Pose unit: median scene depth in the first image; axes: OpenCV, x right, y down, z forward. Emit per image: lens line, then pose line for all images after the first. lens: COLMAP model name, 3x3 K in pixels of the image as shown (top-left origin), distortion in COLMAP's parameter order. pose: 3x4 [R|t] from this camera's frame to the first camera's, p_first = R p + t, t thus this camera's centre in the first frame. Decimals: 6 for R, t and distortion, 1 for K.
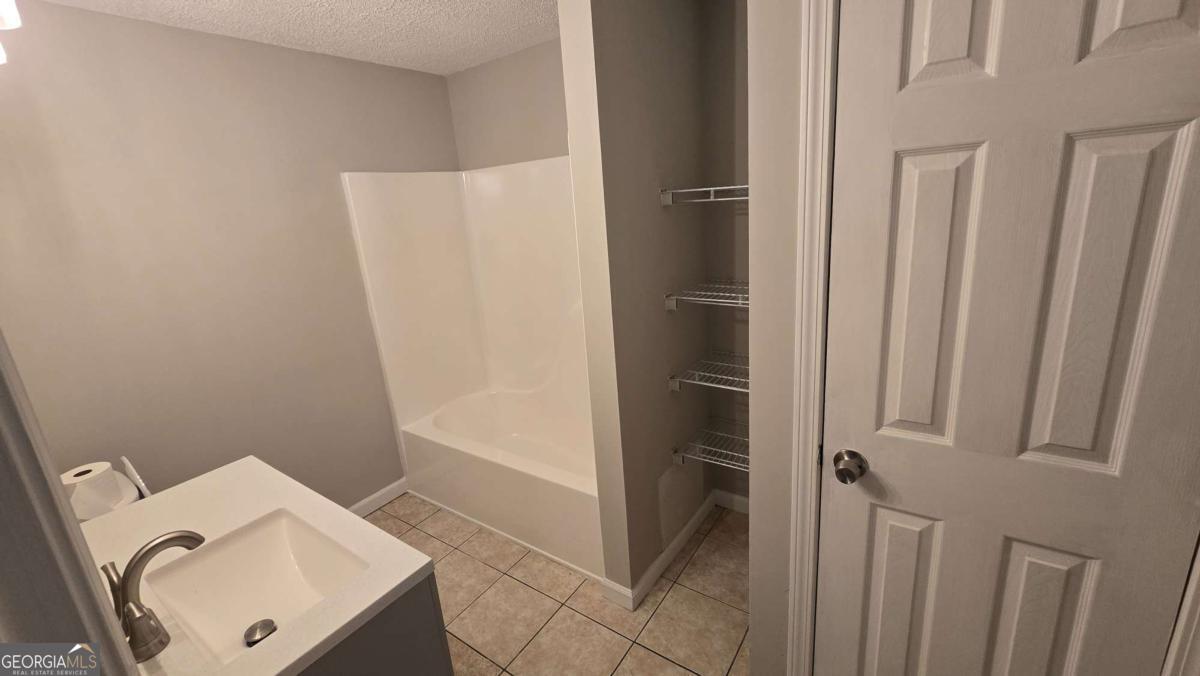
lens RADIAL K [[490.1, 0, 597.1], [0, 490.1, 328.4], [0, 0, 1]] dist [-0.003996, 0.001177]
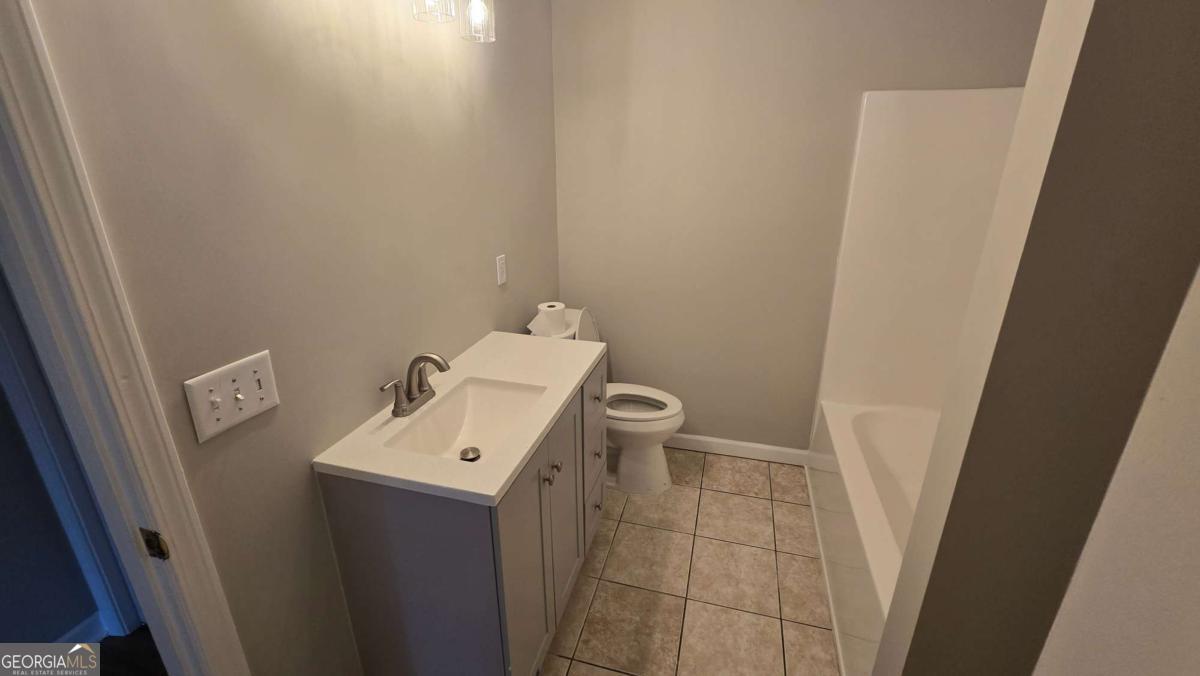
lens RADIAL K [[492.0, 0, 599.9], [0, 492.0, 325.7], [0, 0, 1]] dist [-0.007938, -0.000083]
pose [[0.329959, 0.378256, -0.864899, 0.208316], [-0.265595, 0.916399, 0.299454, -0.089925], [0.905862, 0.130905, 0.402837, 0.327535]]
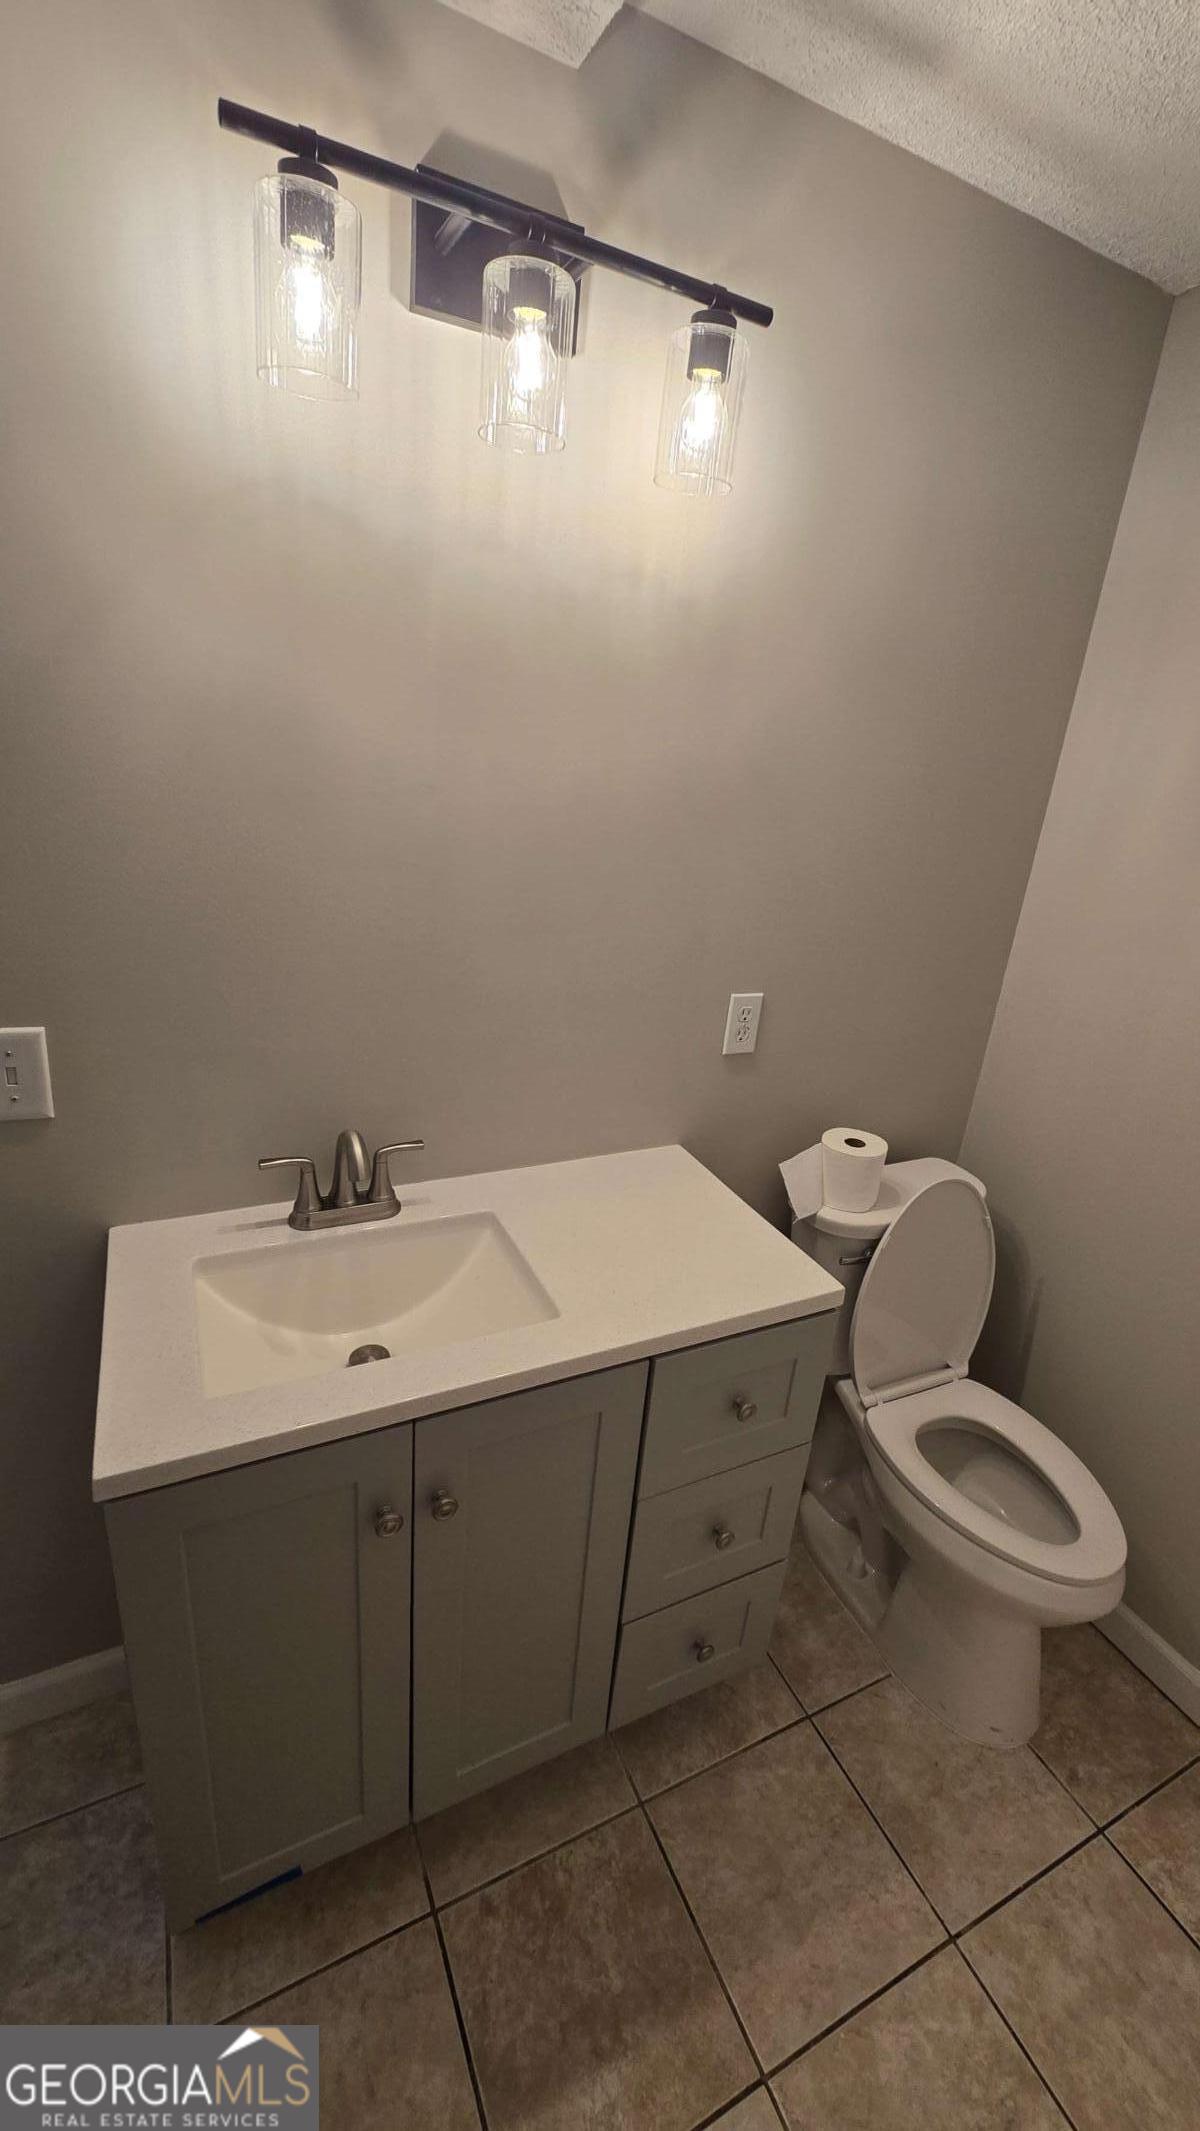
lens RADIAL K [[870.3, 0, 600.0], [0, 870.3, 1065.5], [0, 0, 1]] dist [-0.003996, 0.001177]
pose [[-0.483214, 0.333028, -0.809690, -0.011635], [-0.273783, 0.820966, 0.501056, -0.159314], [0.831593, 0.463796, -0.305525, 0.632368]]
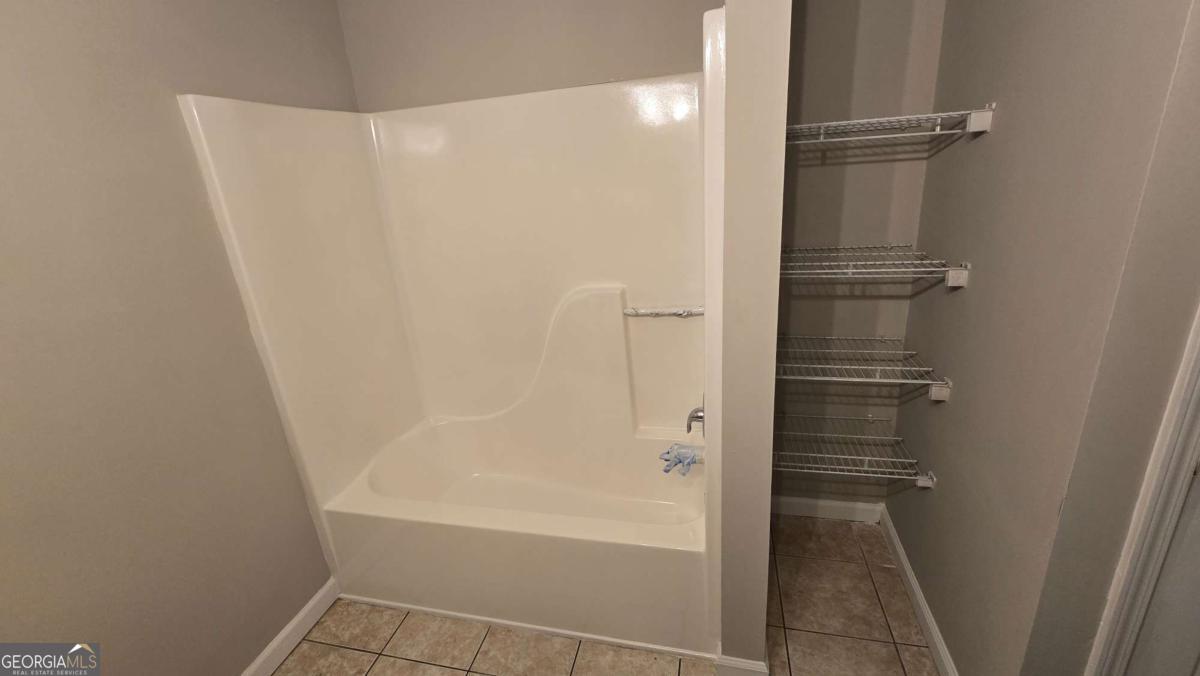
lens RADIAL K [[490.1, 0, 597.1], [0, 490.1, 328.4], [0, 0, 1]] dist [-0.003996, 0.001177]
pose [[0.932012, -0.106930, 0.346293, -0.311355], [0.098306, 0.994251, 0.042429, -0.029242], [-0.348839, -0.005502, 0.937167, 0.317734]]
